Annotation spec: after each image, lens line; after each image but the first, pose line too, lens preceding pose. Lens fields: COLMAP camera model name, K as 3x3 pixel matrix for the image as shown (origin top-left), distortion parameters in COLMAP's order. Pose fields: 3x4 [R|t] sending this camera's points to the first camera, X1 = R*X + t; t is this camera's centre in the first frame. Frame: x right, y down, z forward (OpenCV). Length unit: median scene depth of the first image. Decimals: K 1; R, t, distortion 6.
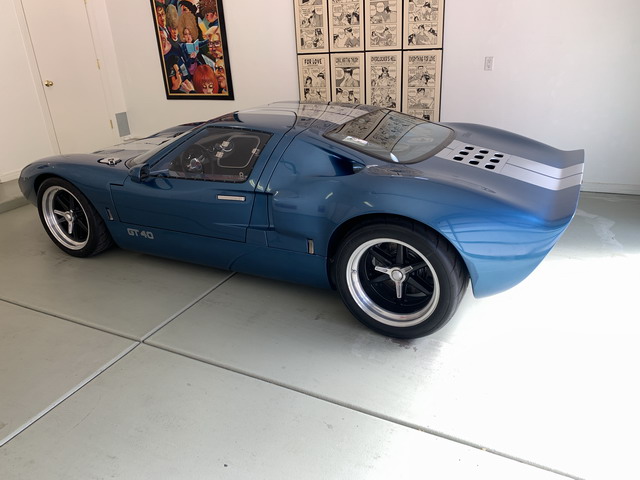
lens RADIAL K [[478.7, 0, 319.1], [0, 478.7, 242.7], [0, 0, 1]] dist [-0.037275, 0.005950]
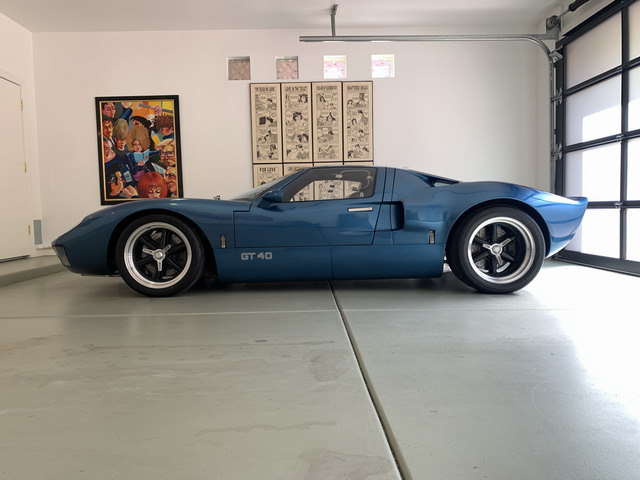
lens RADIAL K [[478.7, 0, 316.9], [0, 478.7, 237.6], [0, 0, 1]] dist [-0.037275, 0.005950]
pose [[0.888053, 0.006736, 0.459692, -0.466944], [0.161681, 0.931445, -0.325990, 0.198297], [-0.430374, 0.363820, 0.826083, 0.011115]]
